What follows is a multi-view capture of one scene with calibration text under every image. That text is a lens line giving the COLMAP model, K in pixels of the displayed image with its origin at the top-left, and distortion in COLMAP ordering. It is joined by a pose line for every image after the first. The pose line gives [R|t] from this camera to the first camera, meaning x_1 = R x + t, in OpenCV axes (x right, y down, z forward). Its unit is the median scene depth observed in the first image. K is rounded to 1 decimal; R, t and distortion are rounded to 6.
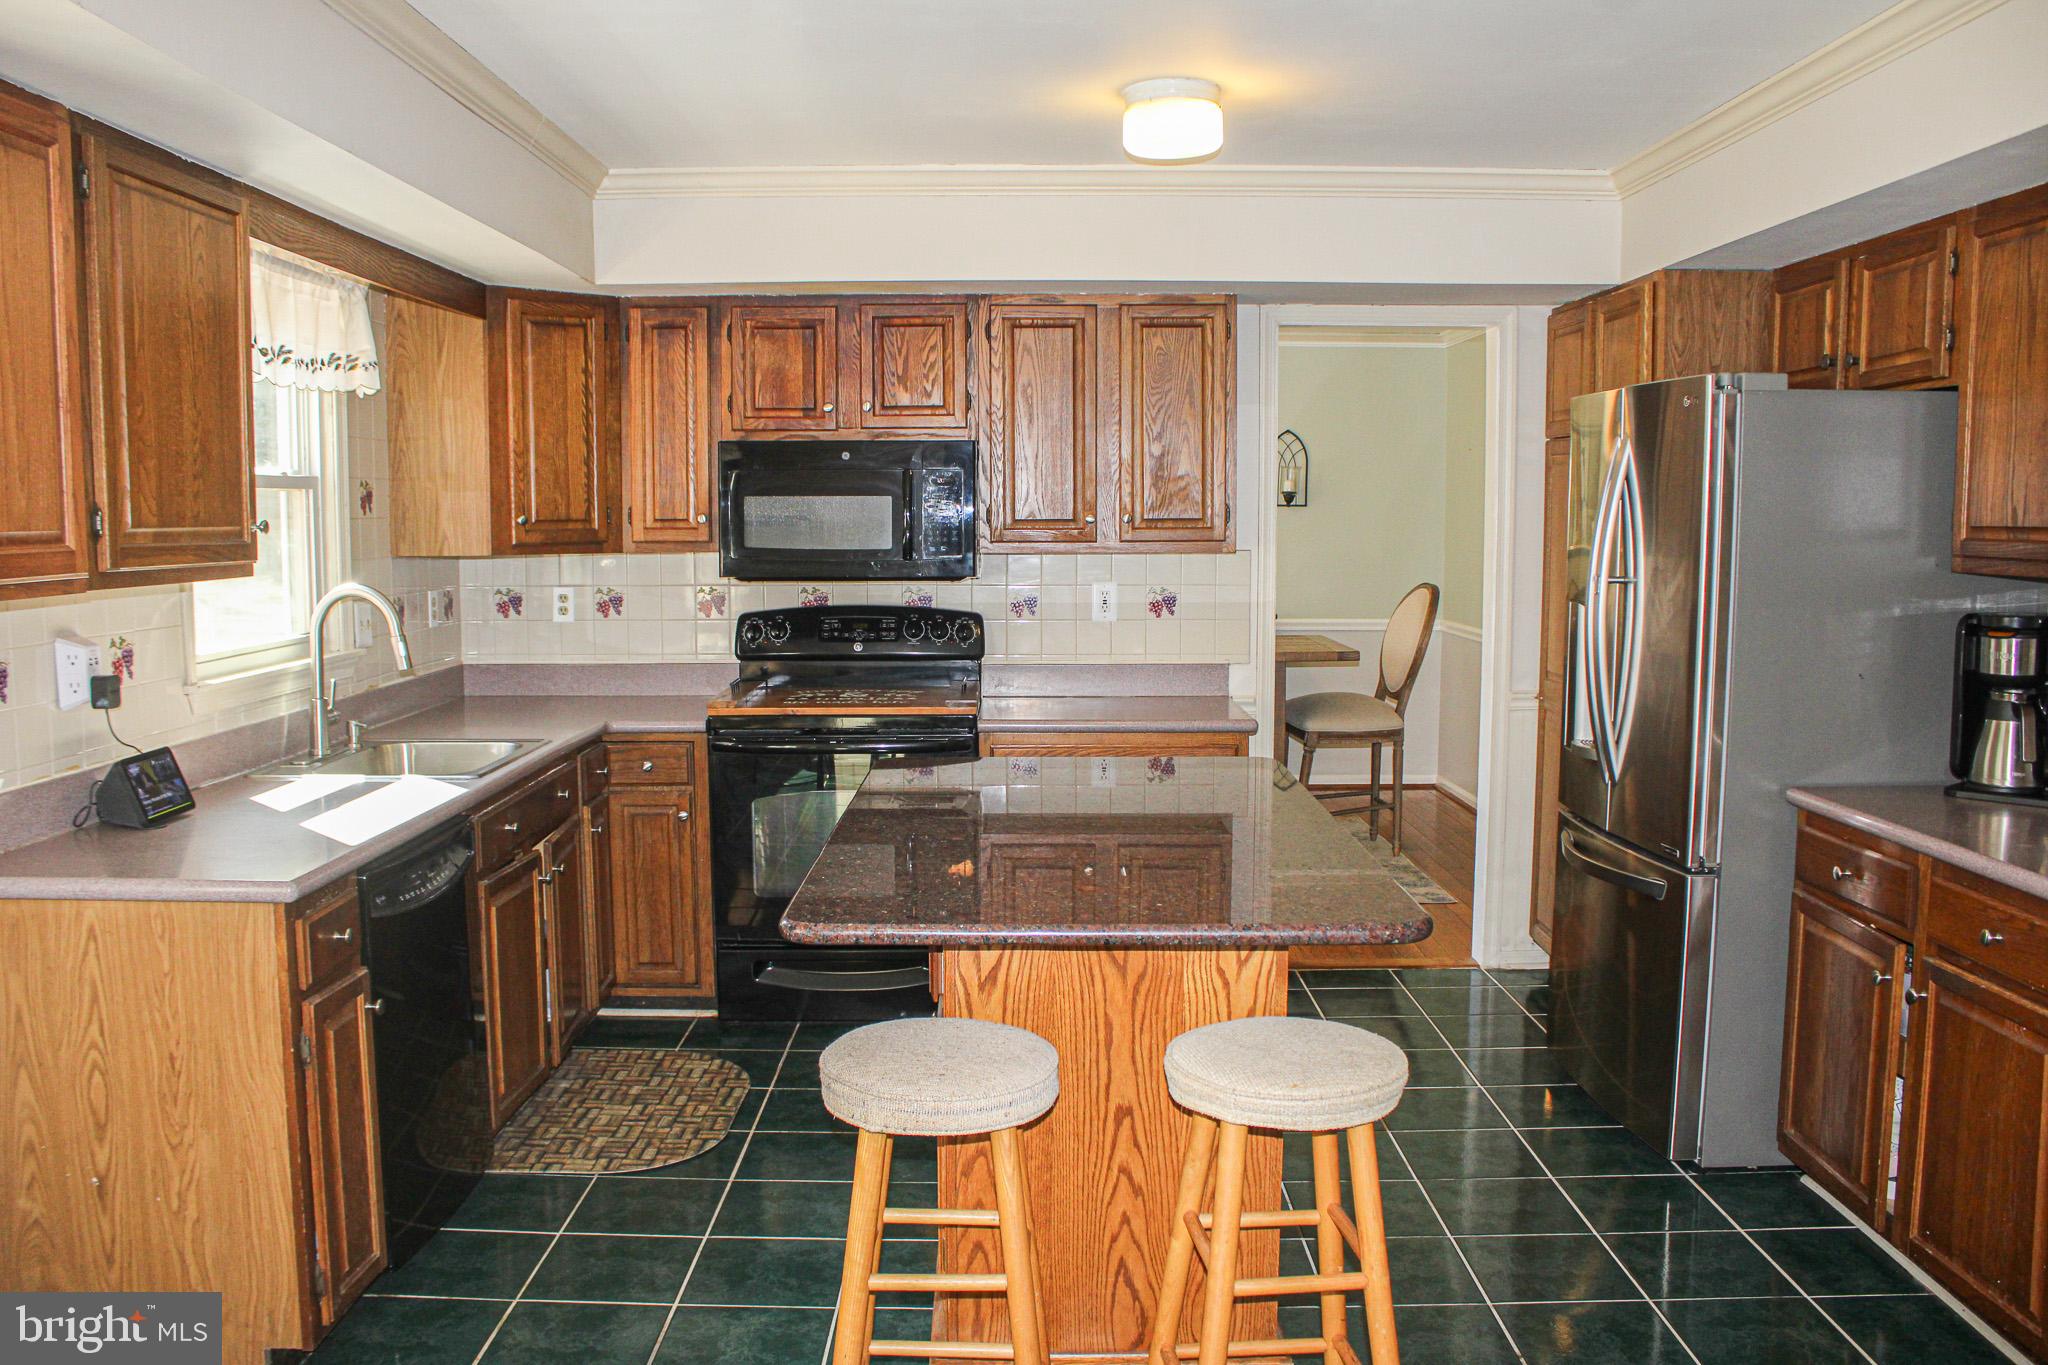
lens RADIAL K [[1702.9, 0, 1003.2], [0, 1702.9, 687.5], [0, 0, 1]] dist [-0.167123, 0.145611]
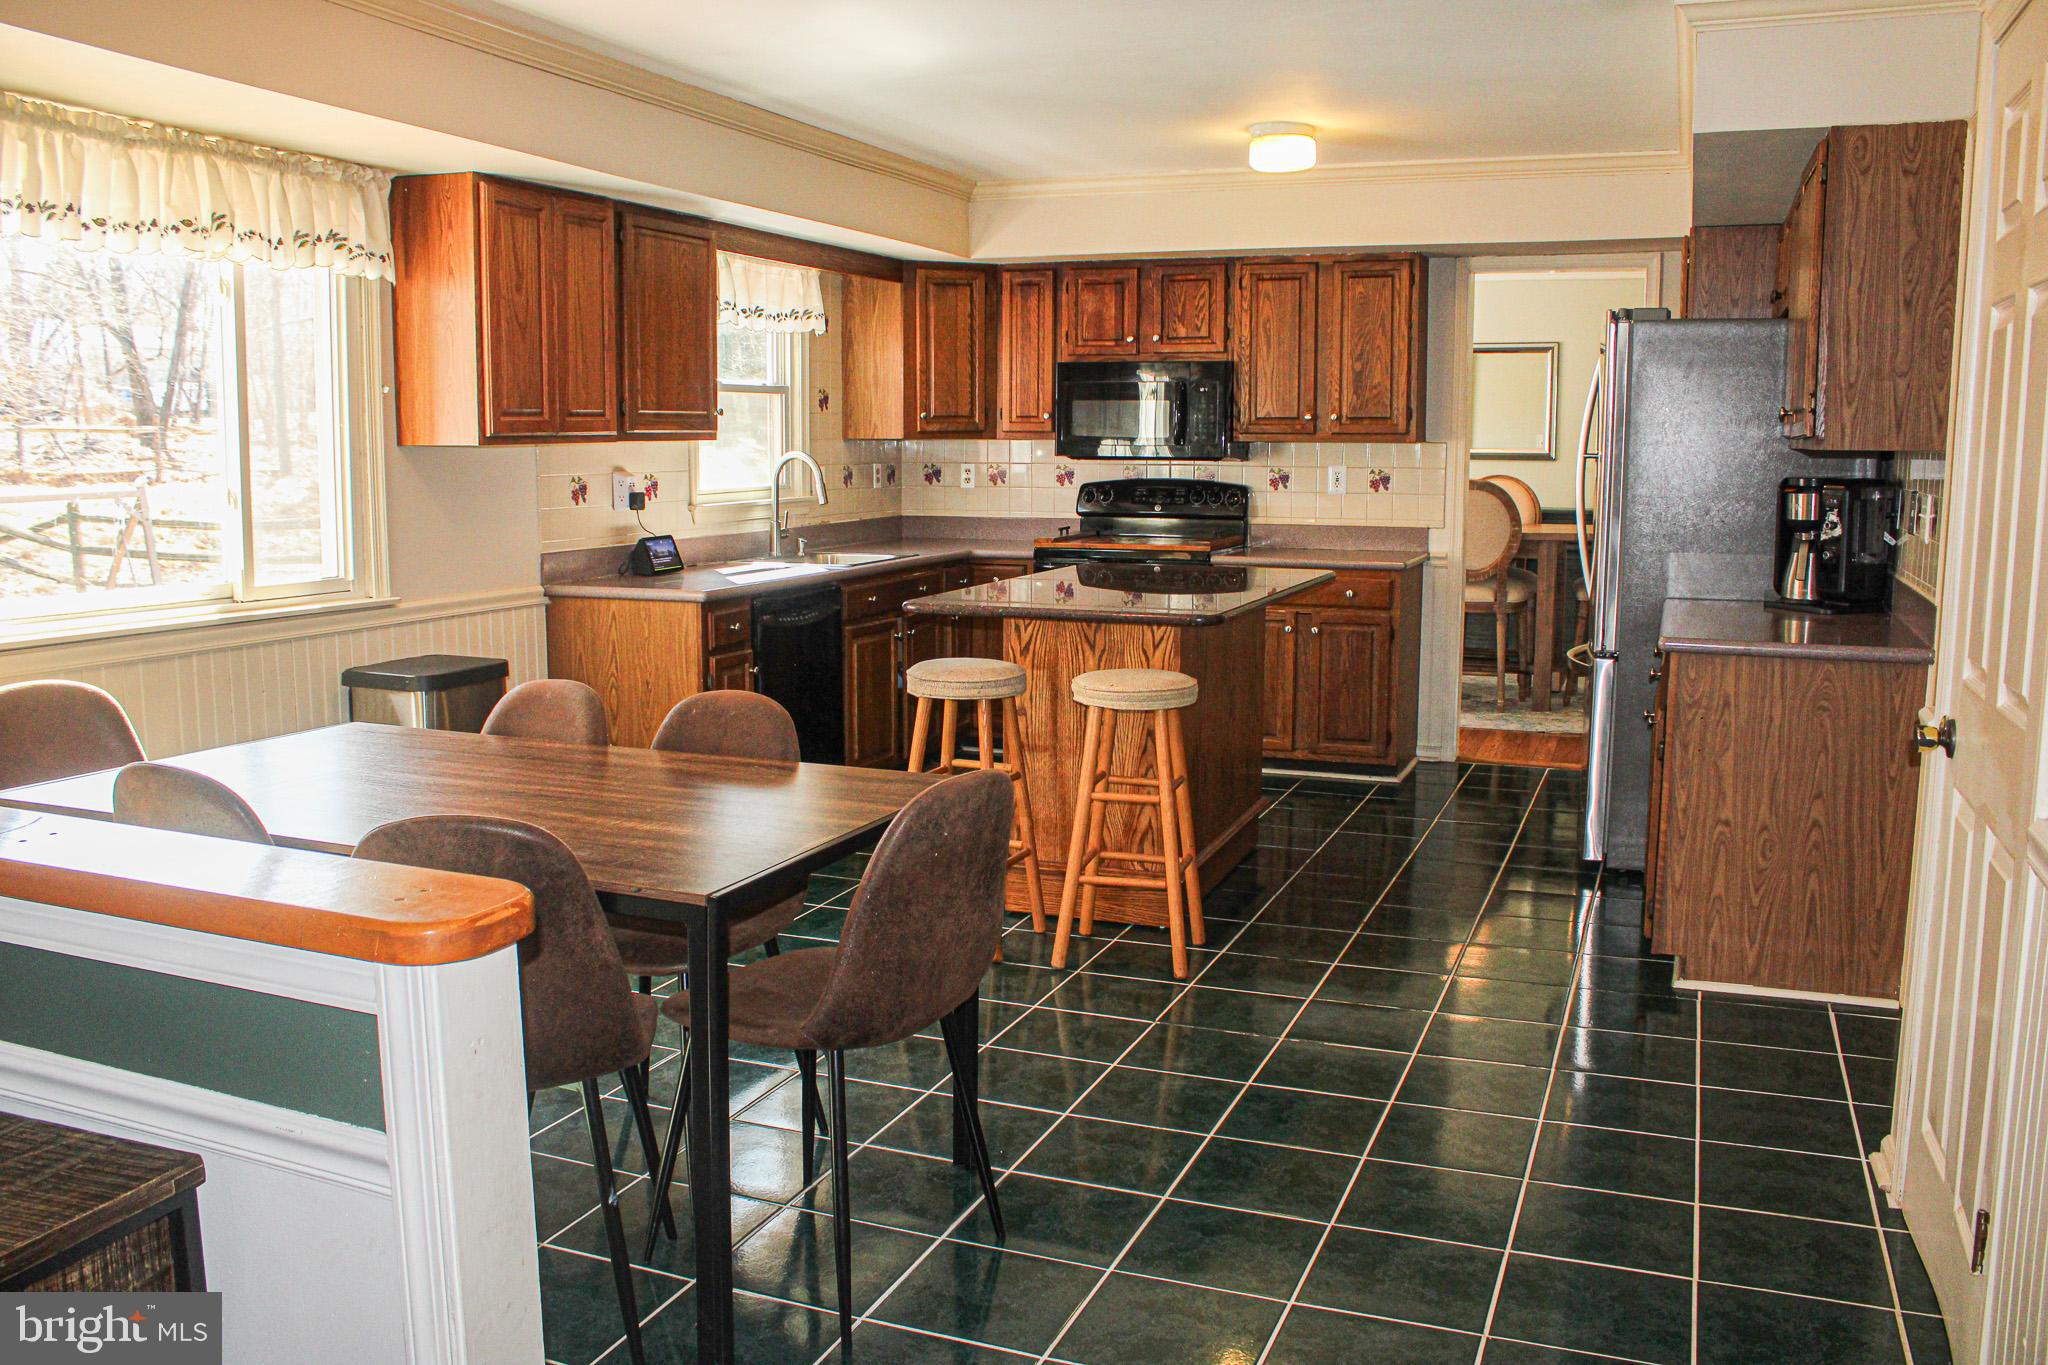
lens RADIAL K [[1702.9, 0, 1003.2], [0, 1702.9, 687.5], [0, 0, 1]] dist [-0.167123, 0.145611]
pose [[0.930777, 0.055784, -0.361307, 0.334318], [-0.039560, 0.997855, 0.052153, 0.060380], [0.363442, -0.034249, 0.930987, -0.391273]]
